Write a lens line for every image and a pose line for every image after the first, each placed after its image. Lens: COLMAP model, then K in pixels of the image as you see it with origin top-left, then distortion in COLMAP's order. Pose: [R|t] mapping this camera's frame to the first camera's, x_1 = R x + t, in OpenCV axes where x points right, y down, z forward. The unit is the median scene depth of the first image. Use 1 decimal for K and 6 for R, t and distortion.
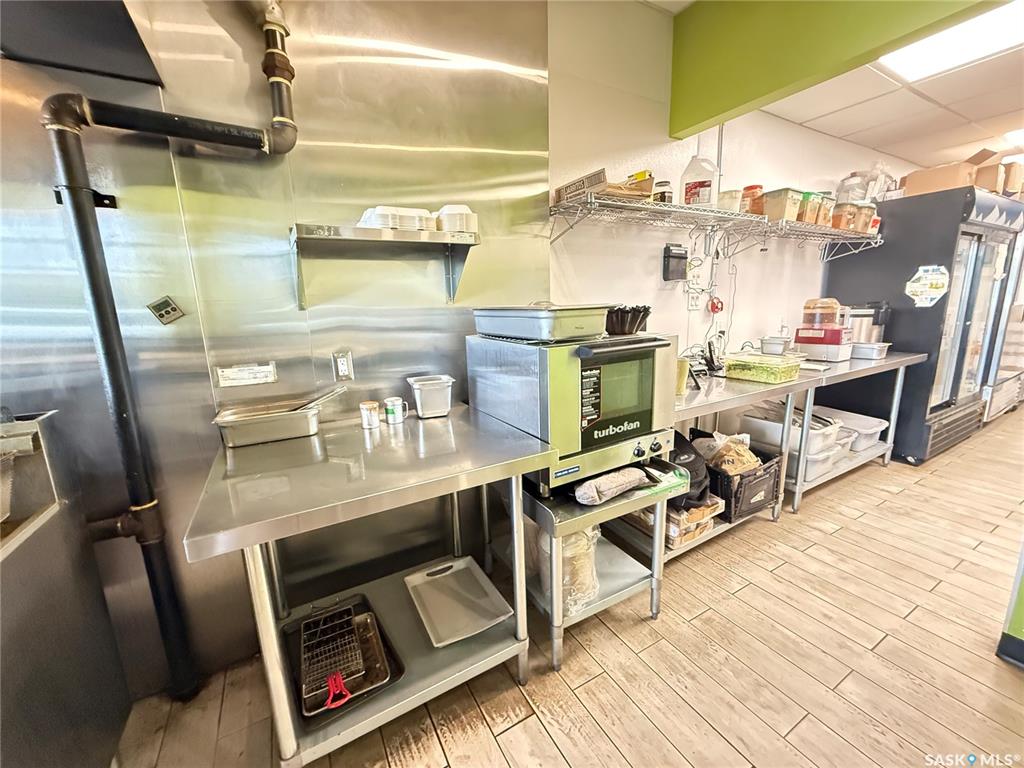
lens RADIAL K [[408.7, 0, 510.2], [0, 408.7, 383.1], [0, 0, 1]] dist [-0.000752, 0.000004]
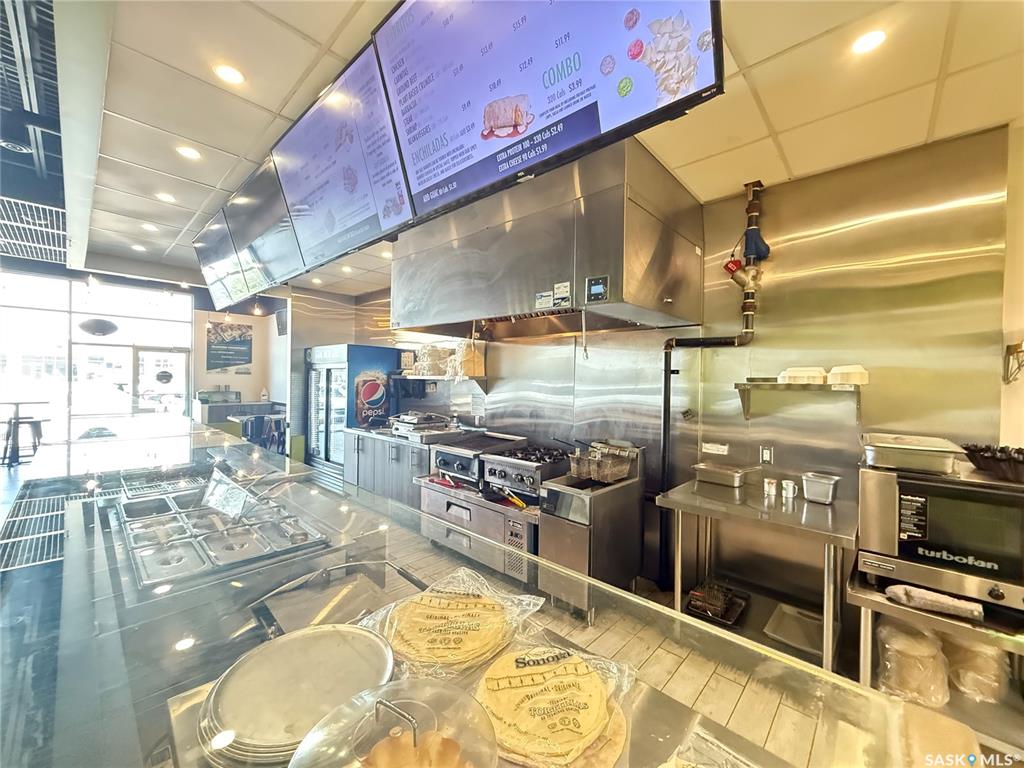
lens RADIAL K [[408.7, 0, 510.2], [0, 408.7, 383.1], [0, 0, 1]] dist [-0.000752, 0.000004]
pose [[0.296504, 0.043064, -0.954060, 1.028535], [-0.207823, 0.977953, -0.020445, -0.089916], [0.932145, 0.204337, 0.298917, -0.648880]]
